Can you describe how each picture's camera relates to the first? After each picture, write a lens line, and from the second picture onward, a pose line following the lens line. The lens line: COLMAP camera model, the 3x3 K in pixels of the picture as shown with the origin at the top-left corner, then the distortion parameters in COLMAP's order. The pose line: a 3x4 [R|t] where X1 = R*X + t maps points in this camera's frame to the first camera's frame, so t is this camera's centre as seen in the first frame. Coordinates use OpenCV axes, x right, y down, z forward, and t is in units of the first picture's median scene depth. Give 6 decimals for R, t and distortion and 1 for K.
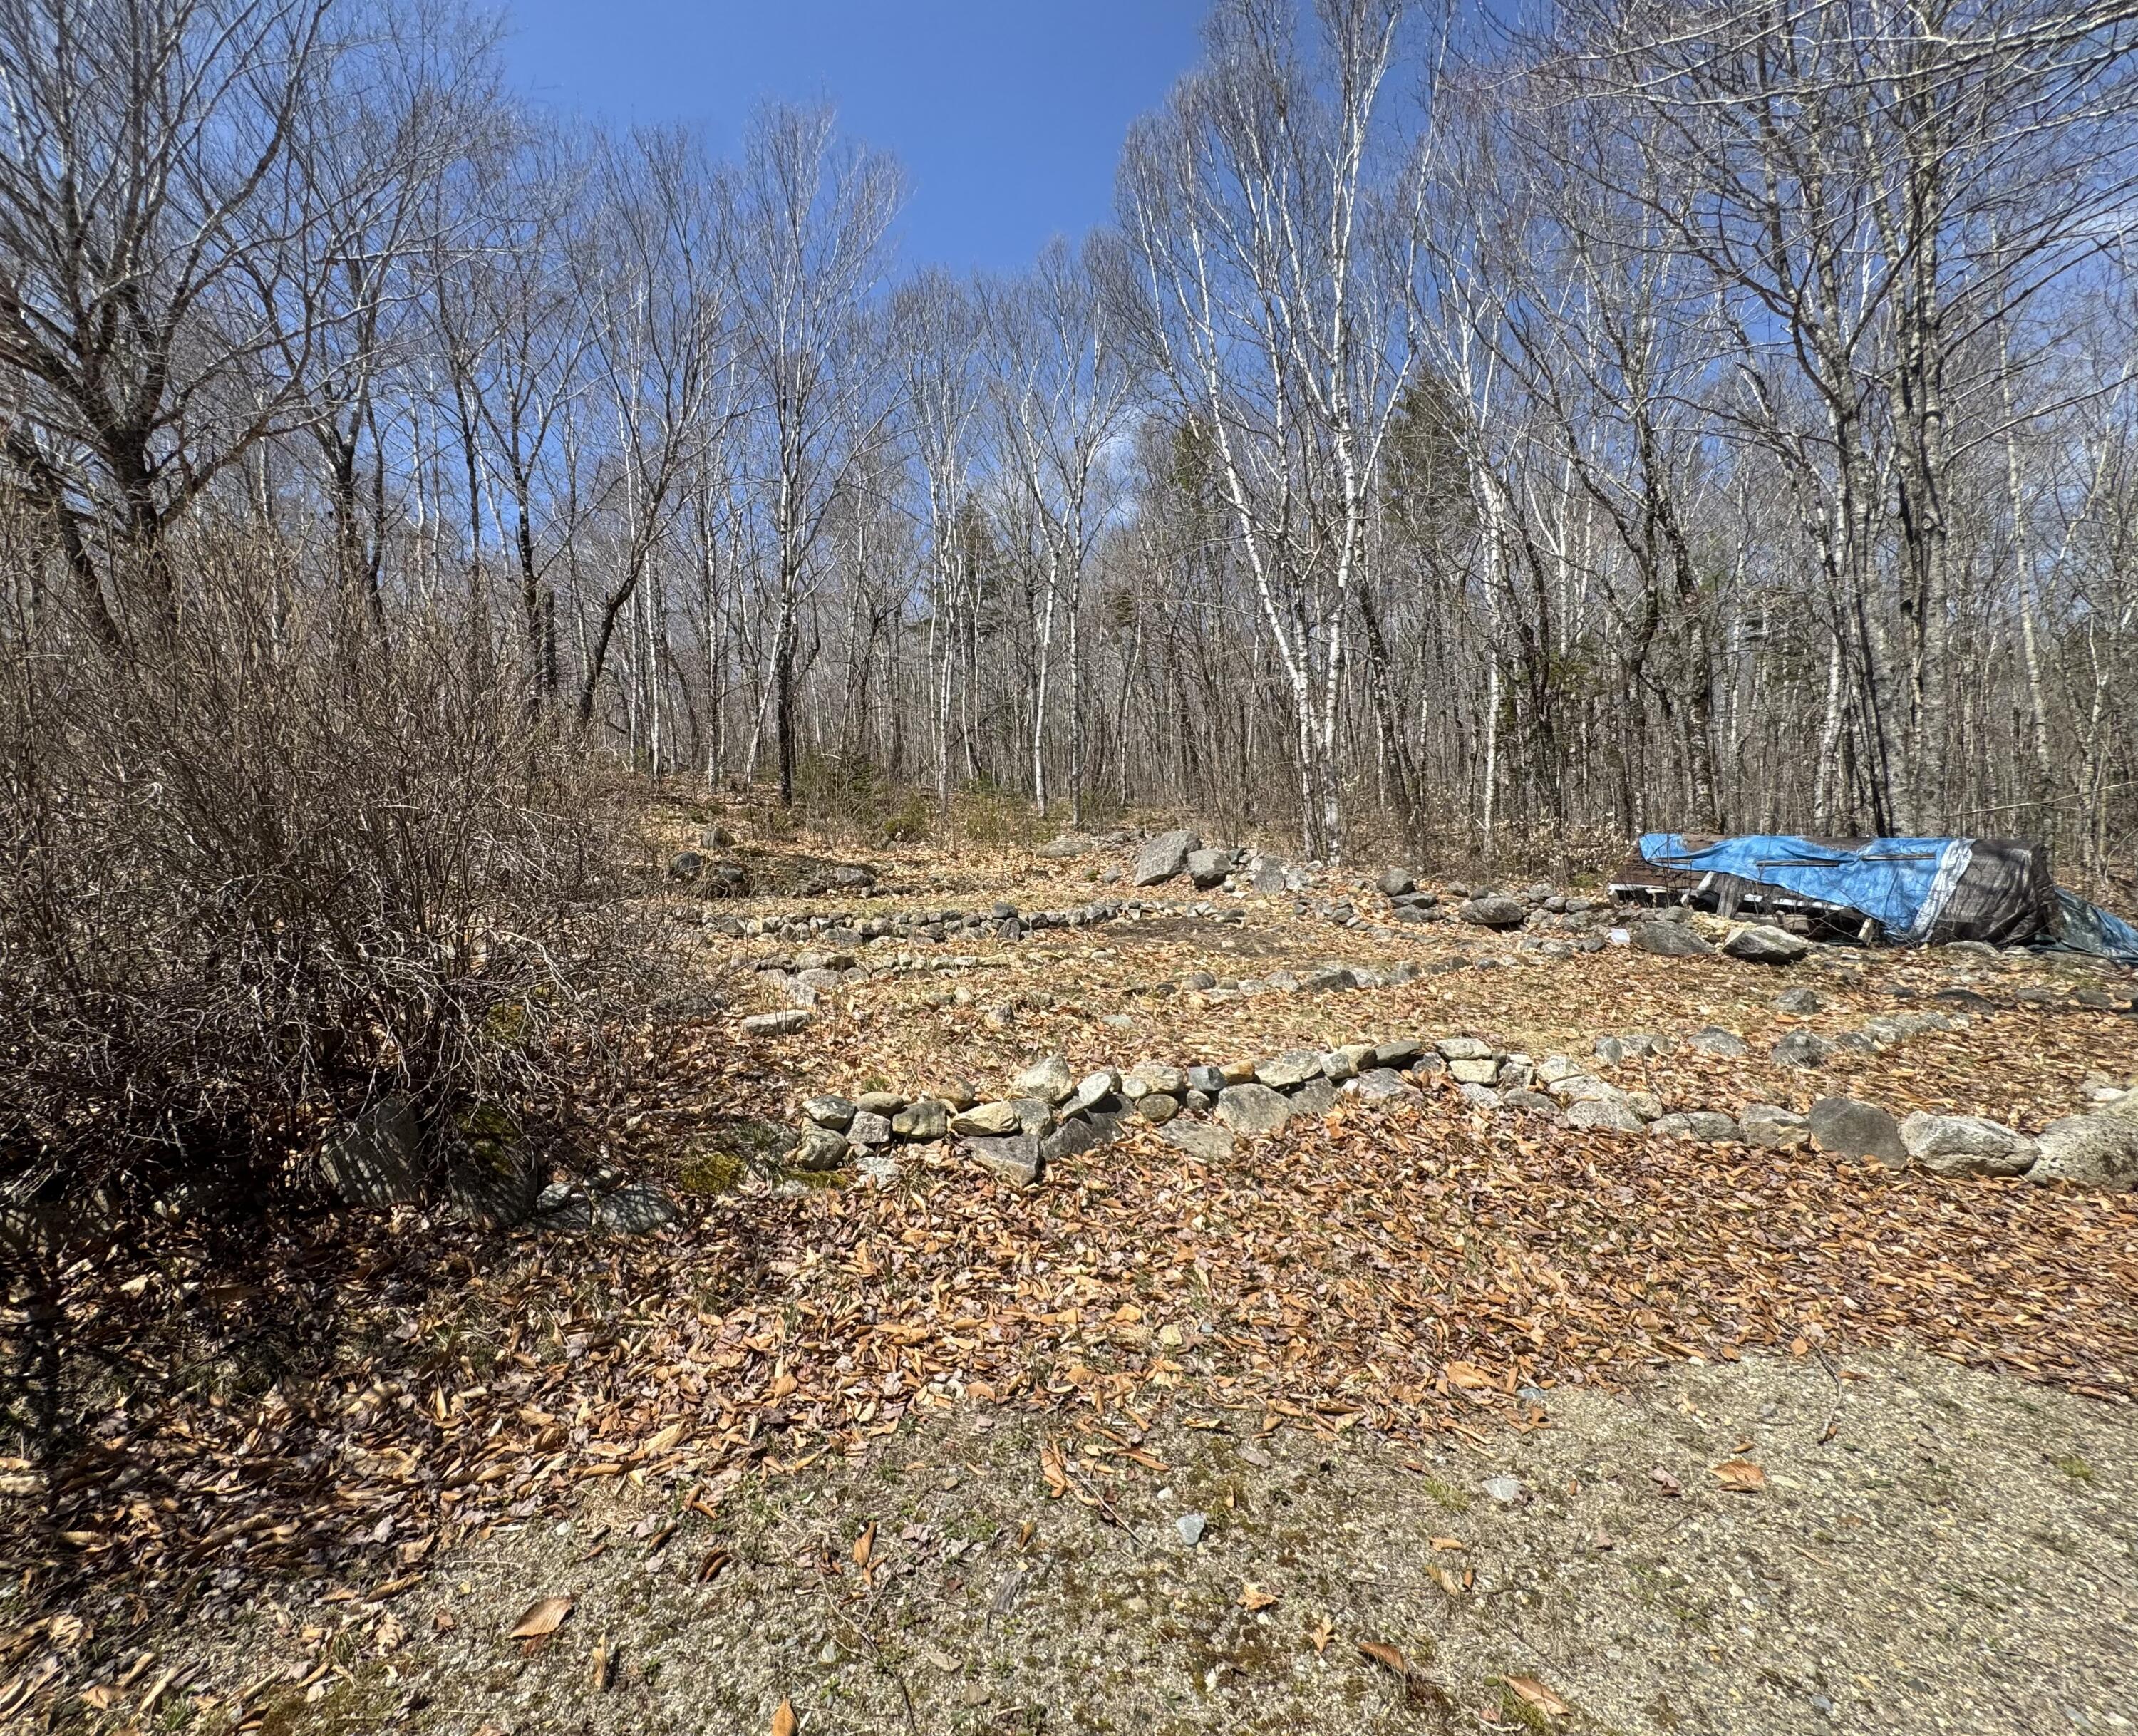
lens RADIAL K [[950.2, 0, 1068.0], [0, 950.2, 864.1], [0, 0, 1]] dist [-0.000493, -0.000008]
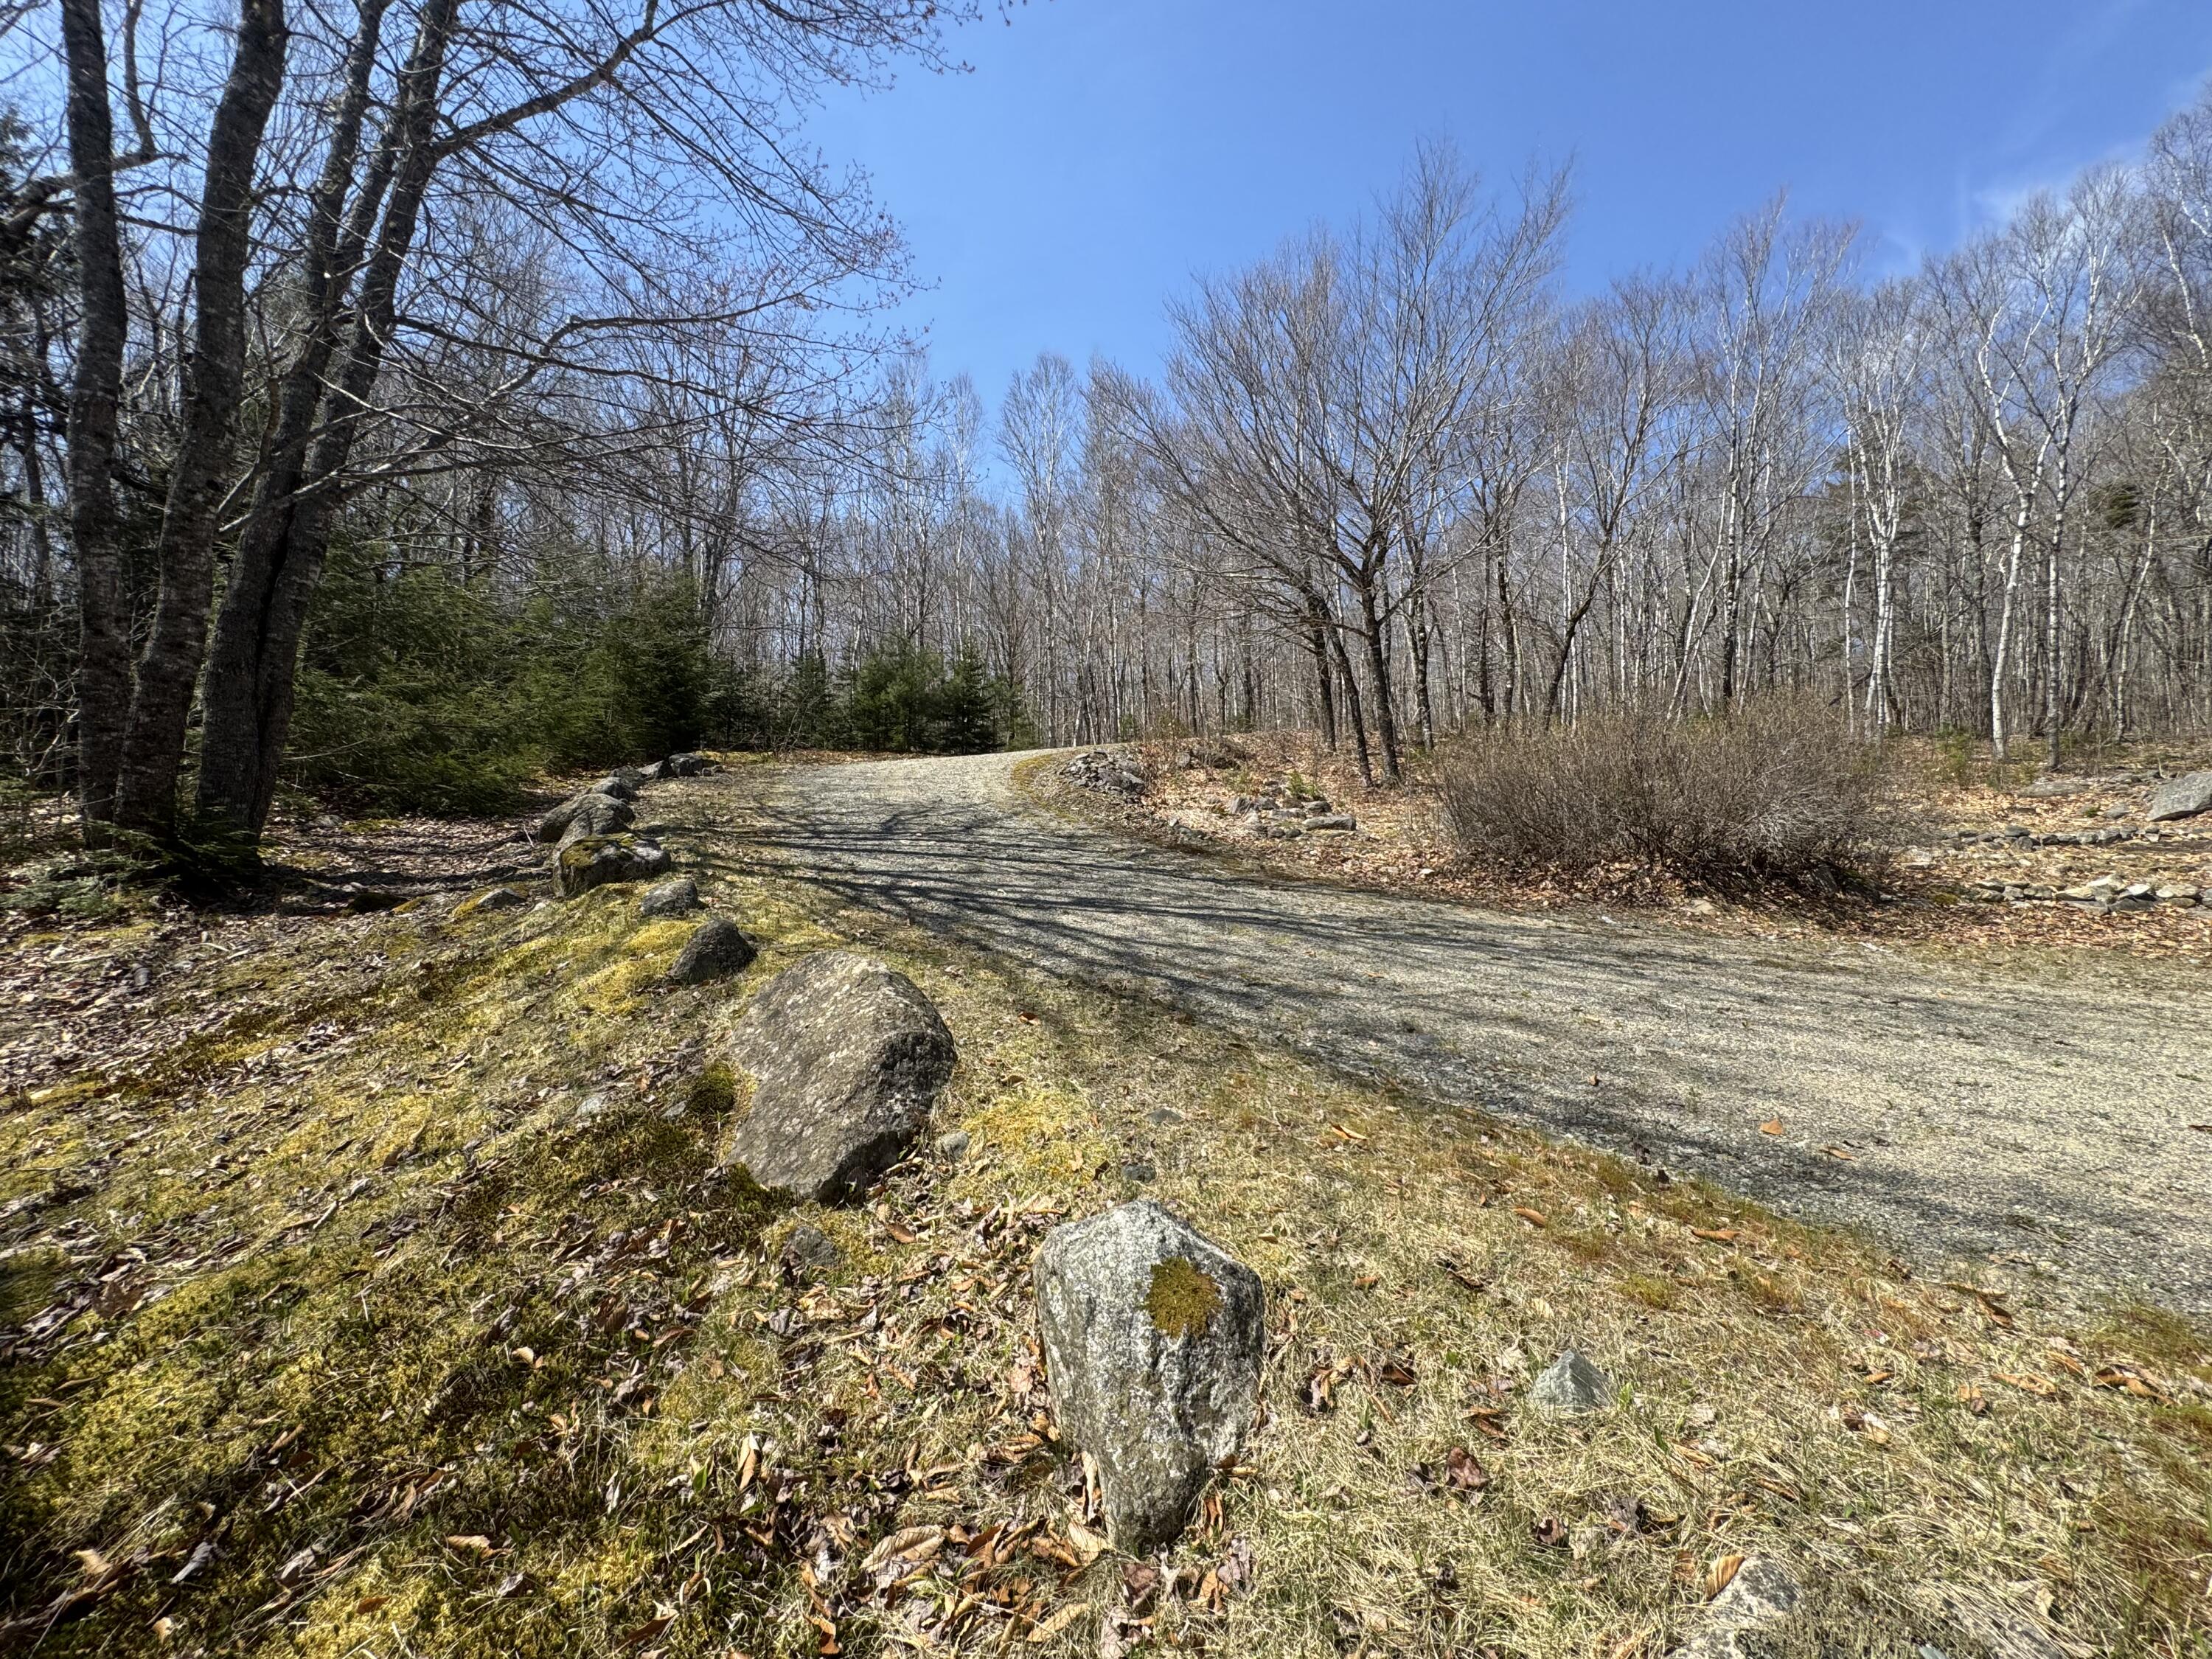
lens RADIAL K [[895.8, 0, 1110.8], [0, 895.8, 825.2], [0, 0, 1]] dist [-0.000113, 0.000150]
pose [[0.713699, 0.015869, -0.700273, -0.094100], [-0.005076, 0.999834, 0.017484, 0.022099], [0.700434, -0.008924, 0.713661, -0.928692]]
